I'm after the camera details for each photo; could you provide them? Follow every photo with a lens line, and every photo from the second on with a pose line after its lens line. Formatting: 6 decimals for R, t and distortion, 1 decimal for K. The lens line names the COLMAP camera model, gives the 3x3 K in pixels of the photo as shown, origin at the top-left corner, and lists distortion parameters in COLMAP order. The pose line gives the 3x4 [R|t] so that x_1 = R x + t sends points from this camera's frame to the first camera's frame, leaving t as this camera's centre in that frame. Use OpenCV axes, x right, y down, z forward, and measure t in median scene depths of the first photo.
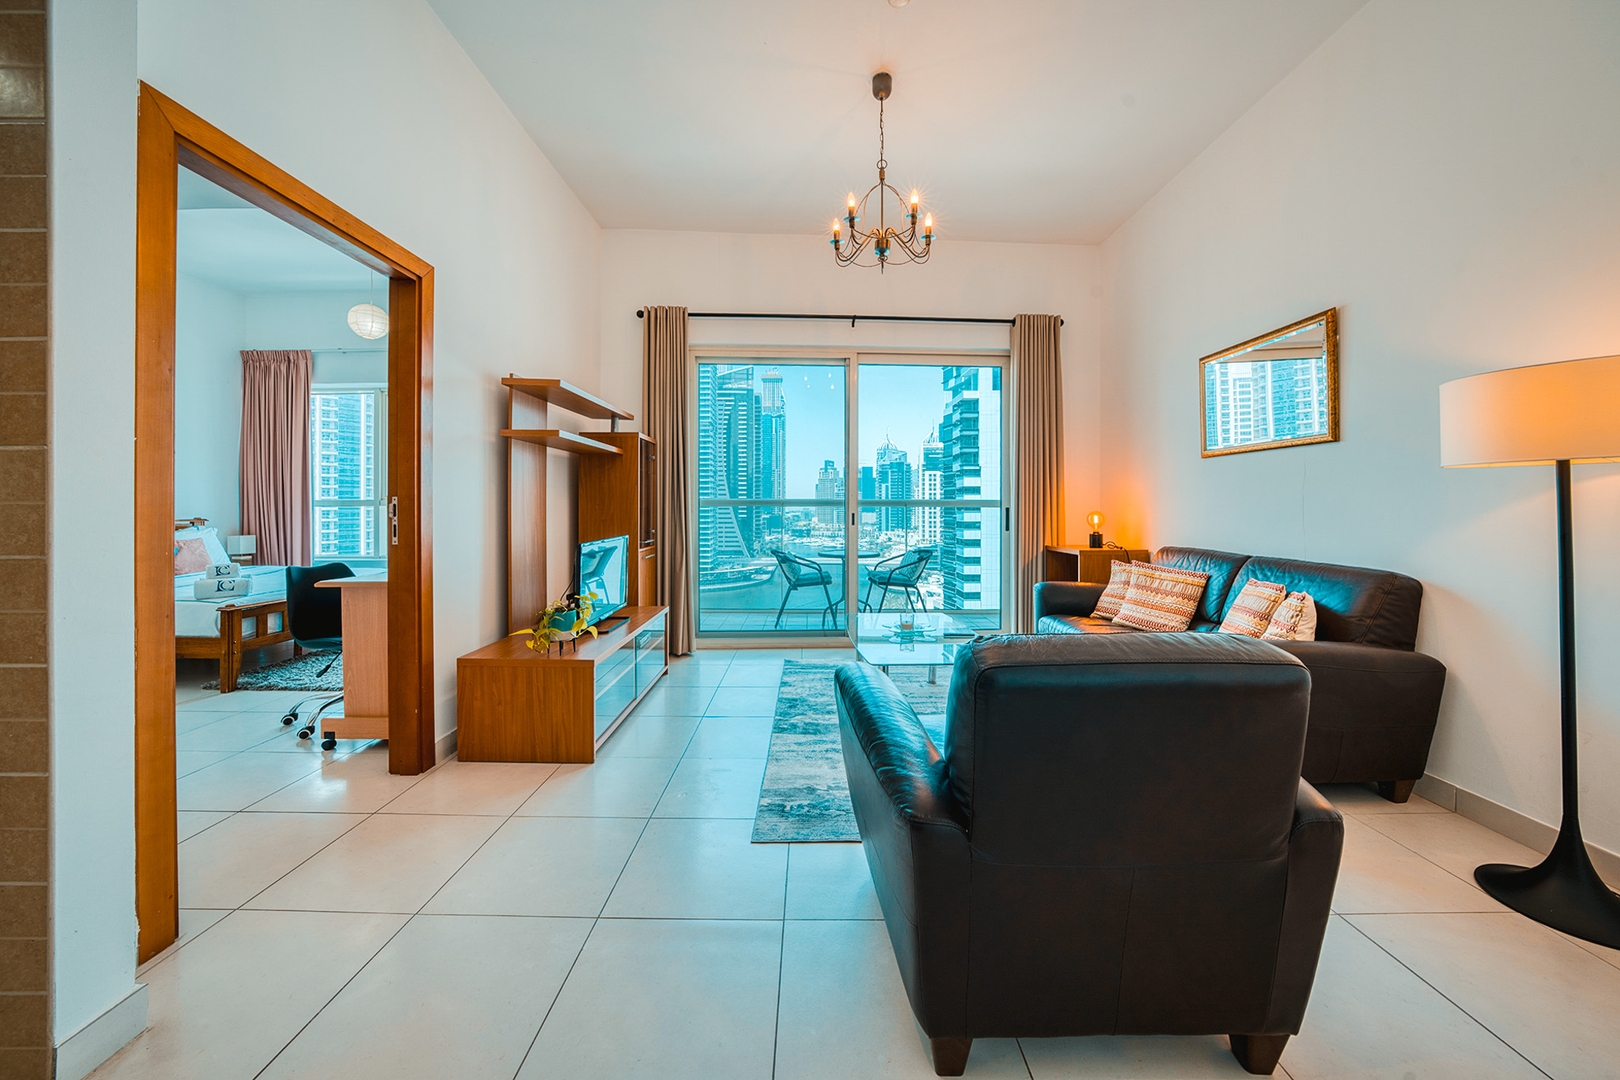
lens RADIAL K [[591.6, 0, 819.1], [0, 591.6, 509.5], [0, 0, 1]] dist [-0.028314, -0.000015]
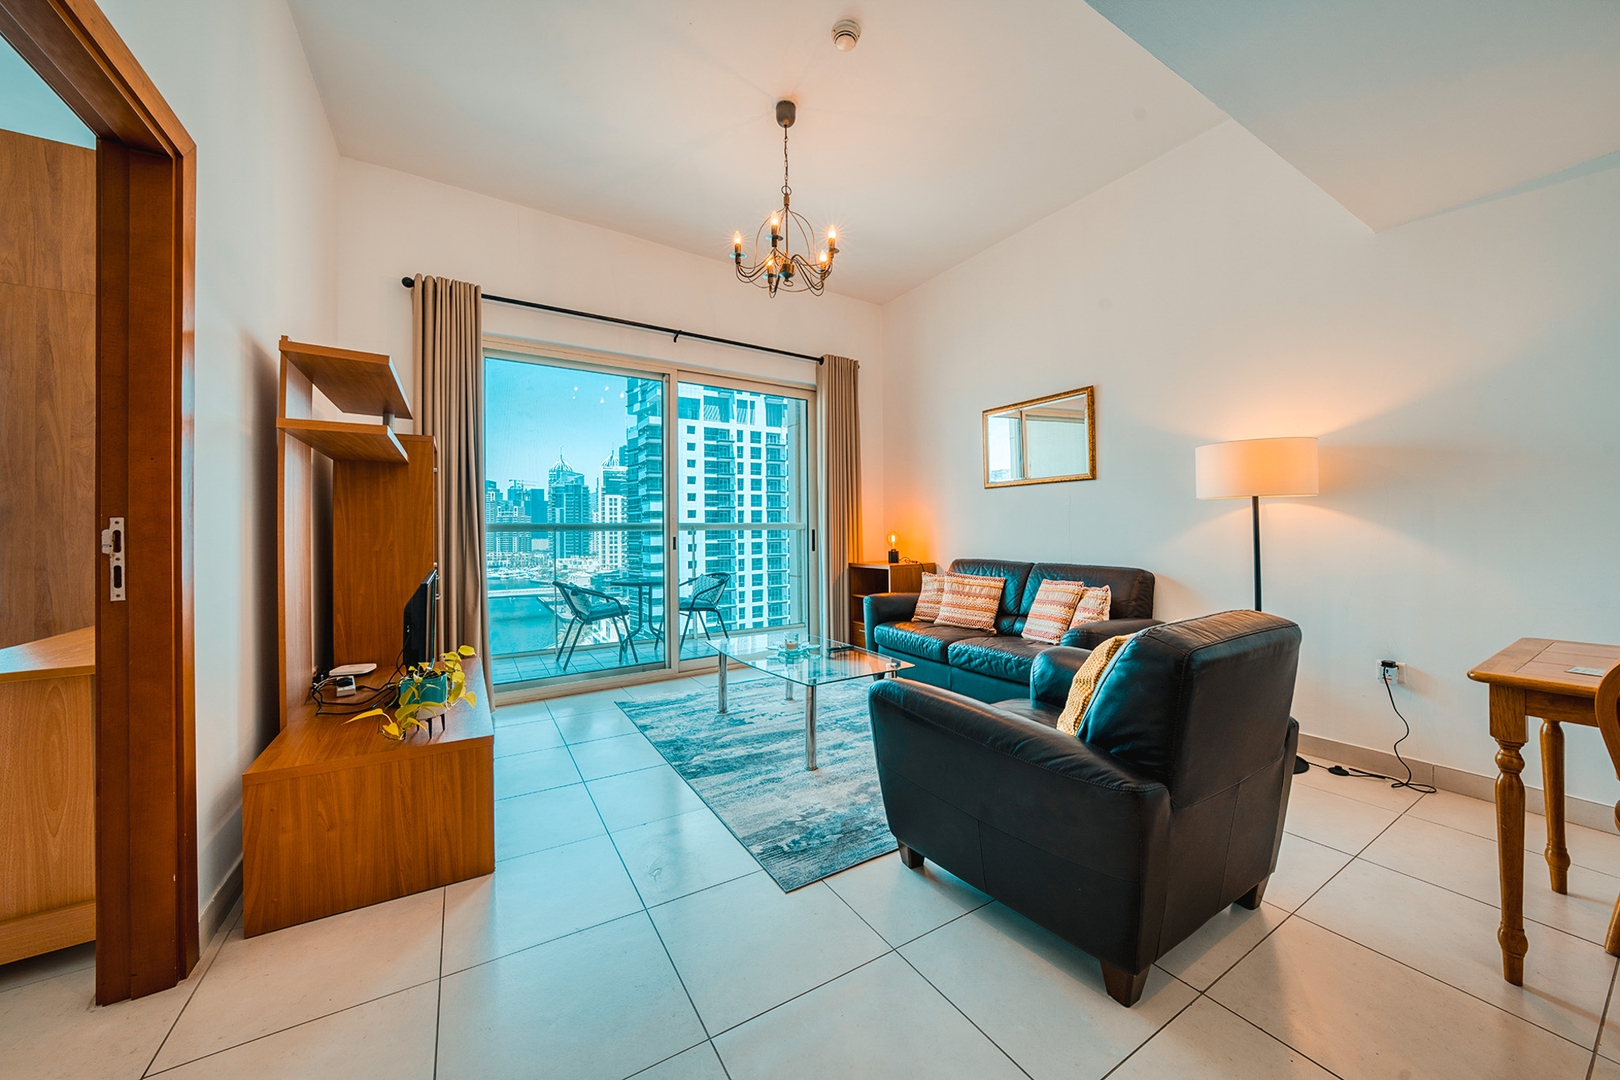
lens RADIAL K [[576.1, 0, 835.4], [0, 576.1, 525.6], [0, 0, 1]] dist [-0.020702, 0.000347]
pose [[0.846933, -0.006193, 0.531664, -0.179785], [0.013587, 0.999858, -0.009997, 0.000464], [-0.531526, 0.015690, 0.846896, 0.065363]]
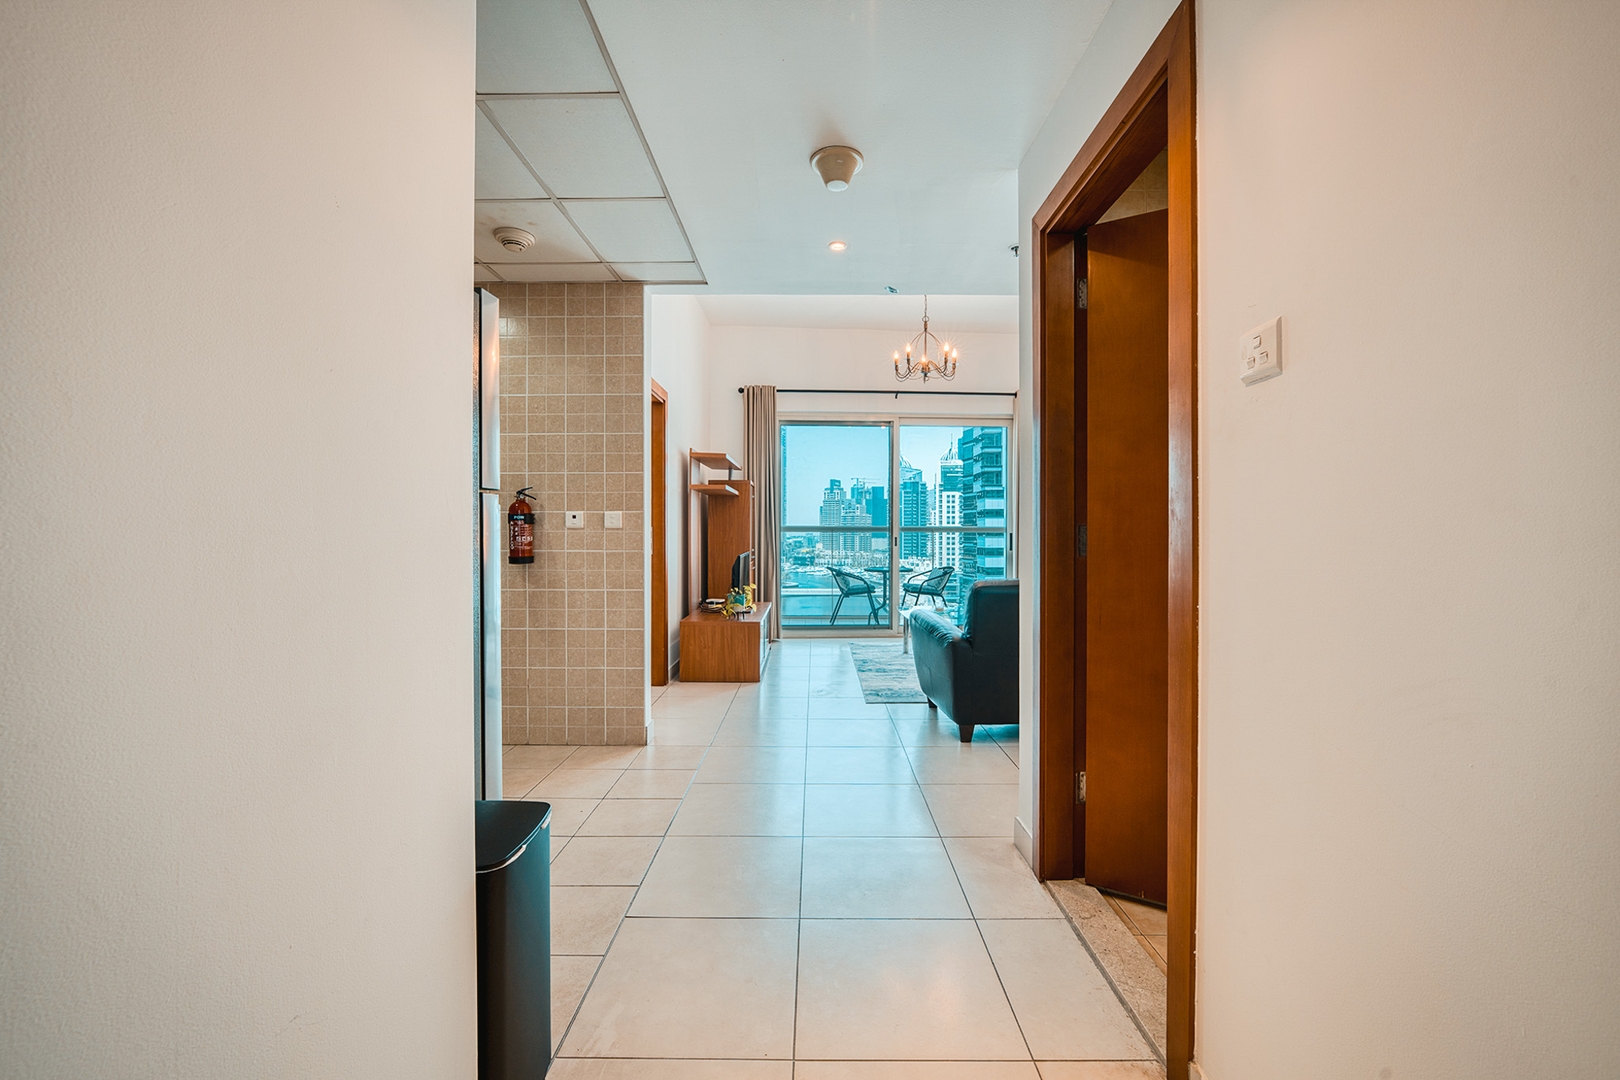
lens RADIAL K [[662.2, 0, 824.0], [0, 662.2, 539.1], [0, 0, 1]] dist [-0.000645, -0.000011]
pose [[0.999999, -0.001162, 0.000425, -0.089156], [0.001160, 0.999978, 0.006562, 0.000813], [-0.000432, -0.006562, 0.999978, -0.422606]]
